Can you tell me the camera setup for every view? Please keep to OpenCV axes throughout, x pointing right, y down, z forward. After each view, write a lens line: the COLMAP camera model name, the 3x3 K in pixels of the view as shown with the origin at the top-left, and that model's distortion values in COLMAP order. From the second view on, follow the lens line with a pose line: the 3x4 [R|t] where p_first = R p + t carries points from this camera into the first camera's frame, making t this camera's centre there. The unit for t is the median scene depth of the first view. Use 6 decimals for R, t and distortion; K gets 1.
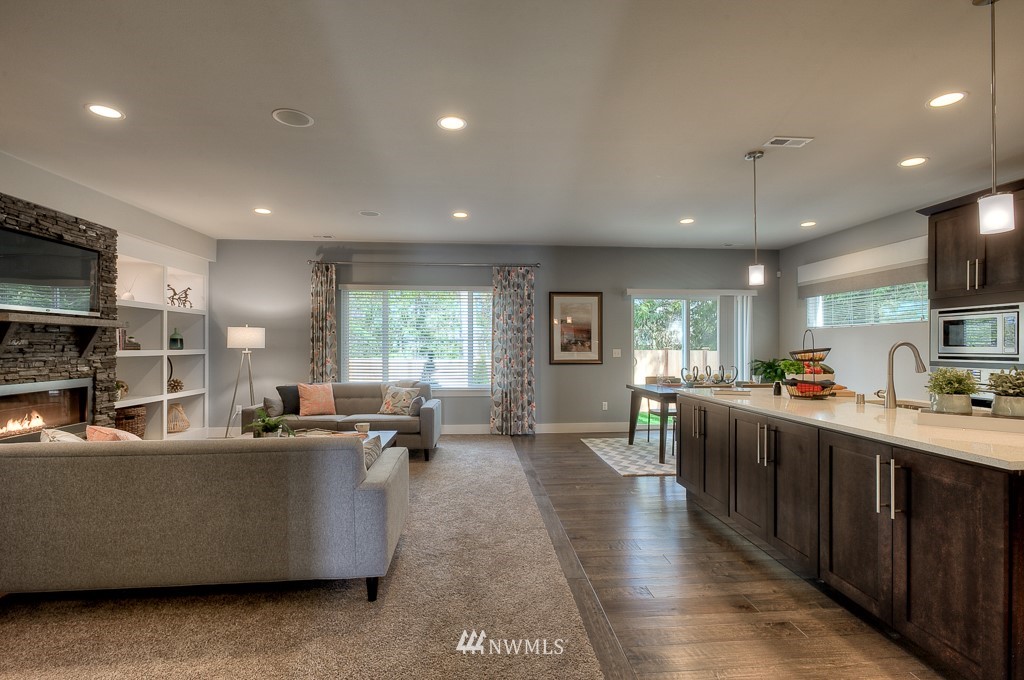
lens RADIAL K [[481.2, 0, 513.3], [0, 481.2, 344.2], [0, 0, 1]] dist [-0.006262, 0.004026]
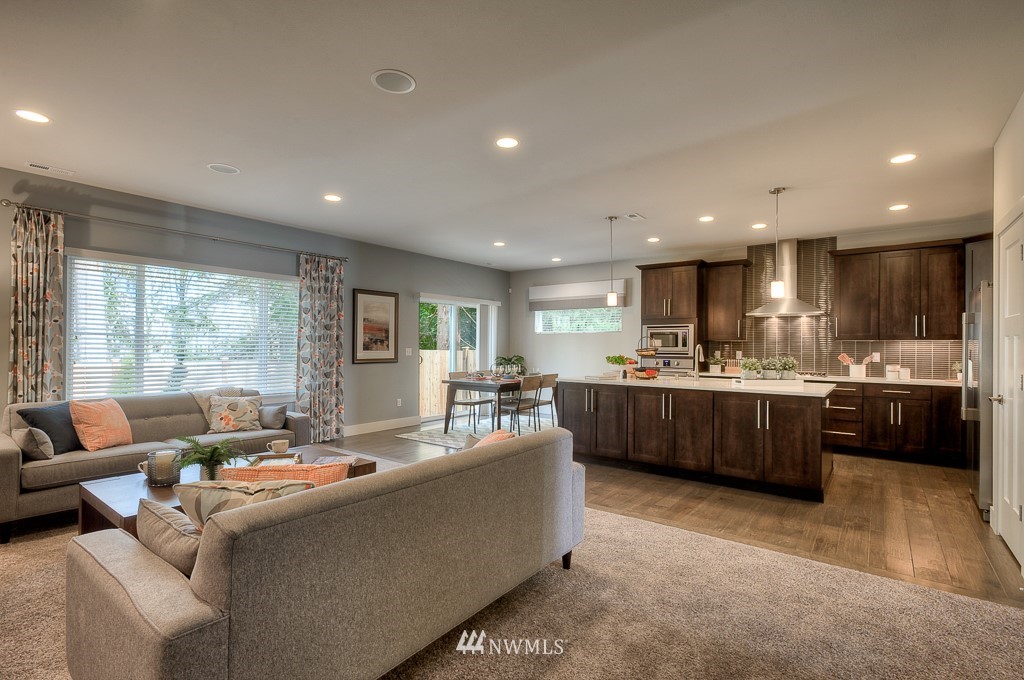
lens RADIAL K [[481.2, 0, 519.1], [0, 481.2, 343.2], [0, 0, 1]] dist [-0.006262, 0.004026]
pose [[0.669452, 0.009215, 0.742798, -0.536689], [-0.009778, 0.999946, -0.003592, 0.001321], [-0.742791, -0.004858, 0.669505, 0.141251]]
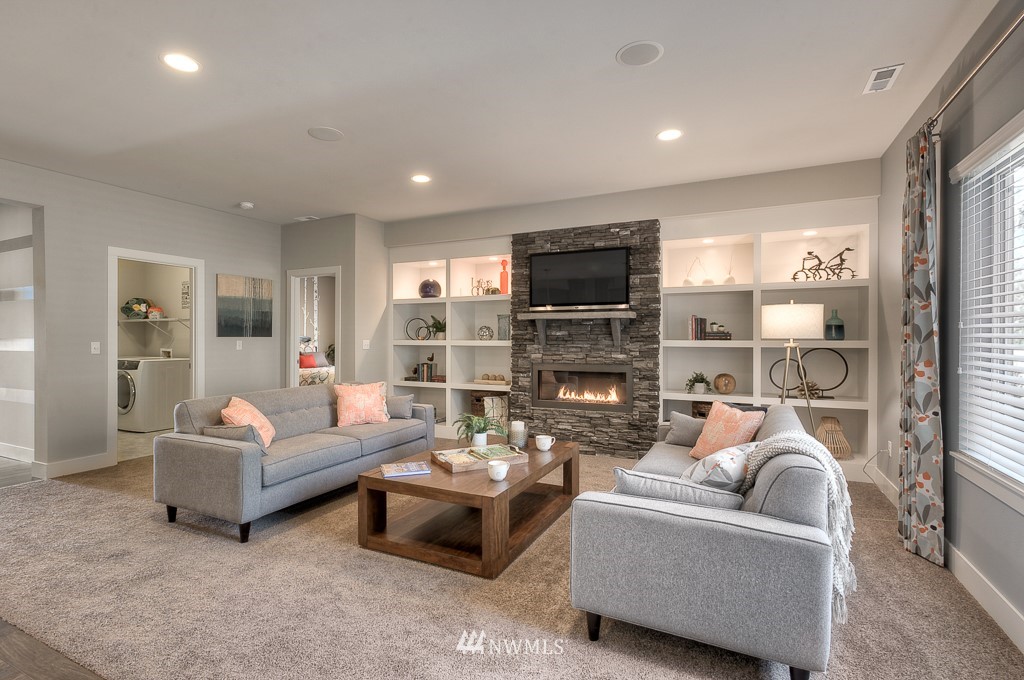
lens RADIAL K [[481.2, 0, 511.0], [0, 481.2, 339.2], [0, 0, 1]] dist [-0.006262, 0.004026]
pose [[-0.494122, 0.004015, -0.869383, 0.168009], [0.004371, 0.999988, 0.002133, 0.006828], [0.869382, -0.002746, -0.494134, 1.098400]]
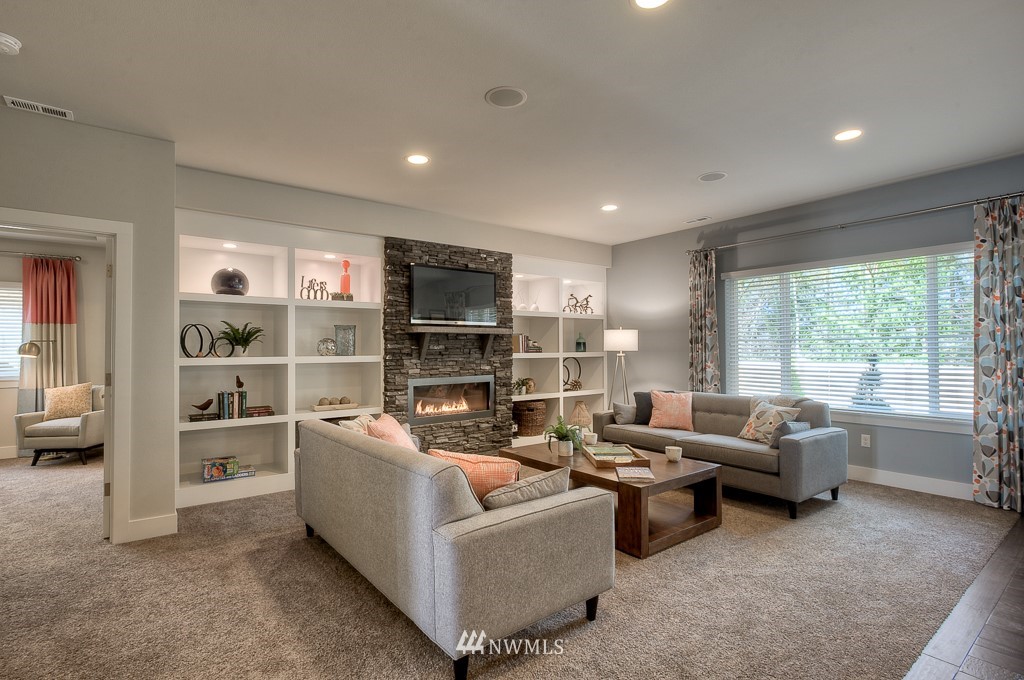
lens RADIAL K [[481.2, 0, 506.4], [0, 481.2, 345.7], [0, 0, 1]] dist [-0.006262, 0.004026]
pose [[0.544657, -0.010461, -0.838594, 0.162358], [0.010422, 0.999929, -0.005704, 0.001013], [0.838594, -0.005633, 0.544728, 0.292410]]
